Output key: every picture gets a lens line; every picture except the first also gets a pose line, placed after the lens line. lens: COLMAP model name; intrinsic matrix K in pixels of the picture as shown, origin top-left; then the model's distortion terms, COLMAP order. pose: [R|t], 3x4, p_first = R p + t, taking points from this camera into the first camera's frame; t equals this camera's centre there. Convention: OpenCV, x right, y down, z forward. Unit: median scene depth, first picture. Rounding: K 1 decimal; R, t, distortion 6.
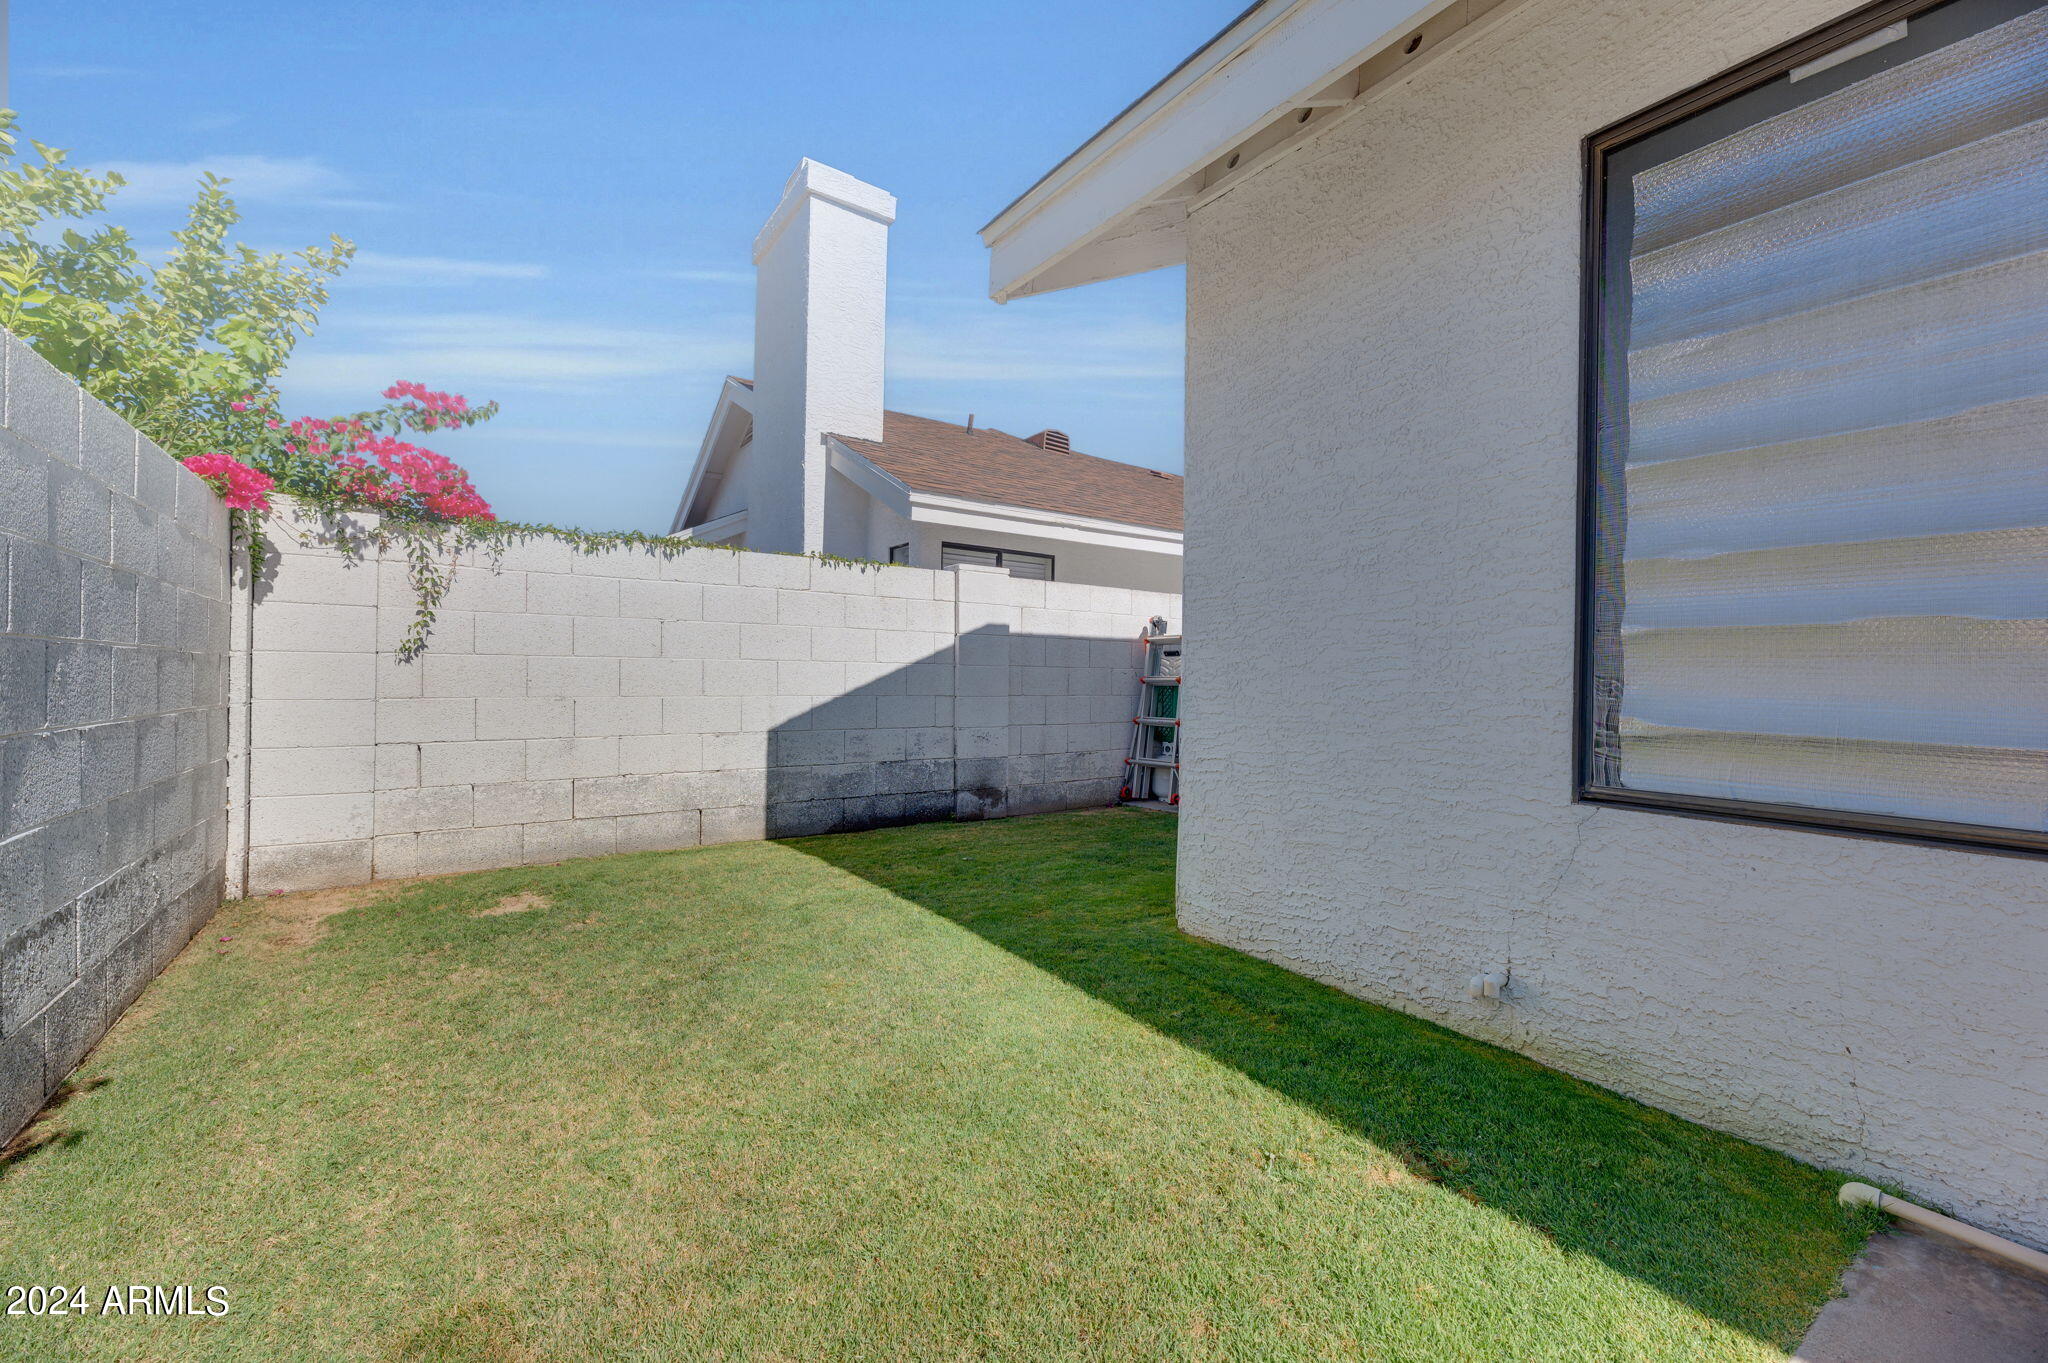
lens RADIAL K [[813.6, 0, 1017.5], [0, 813.6, 679.6], [0, 0, 1]] dist [0.000572, -0.000199]
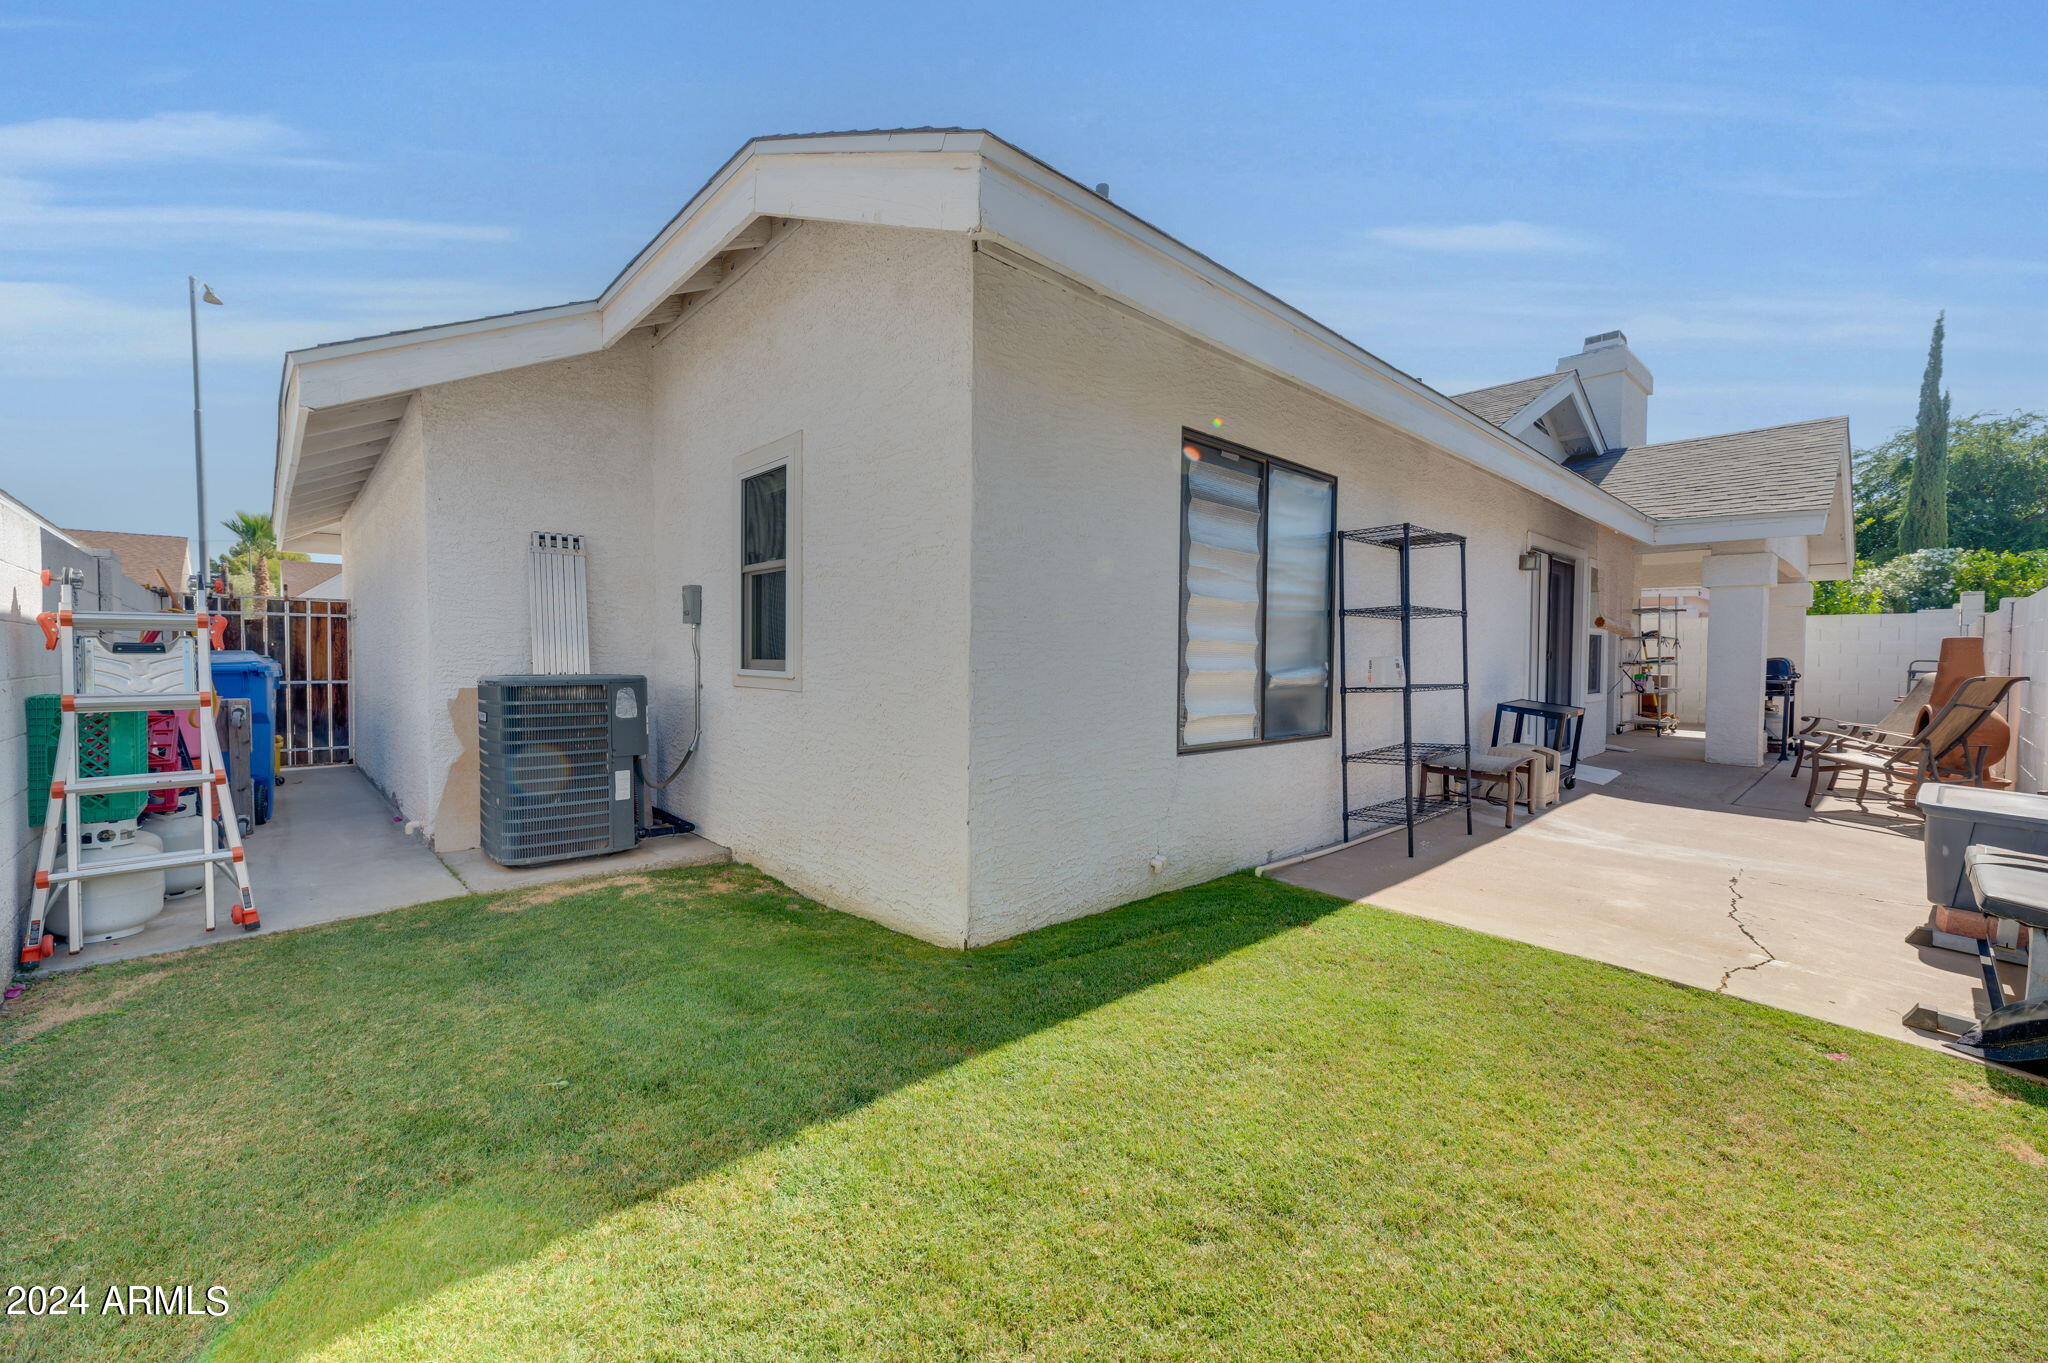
lens RADIAL K [[813.6, 0, 1011.0], [0, 813.6, 691.1], [0, 0, 1]] dist [0.000572, -0.000199]
pose [[-0.144969, -0.036044, 0.988779, -1.331420], [-0.003989, 0.999349, 0.035845, -0.084567], [-0.989428, 0.001253, -0.145019, 1.826154]]
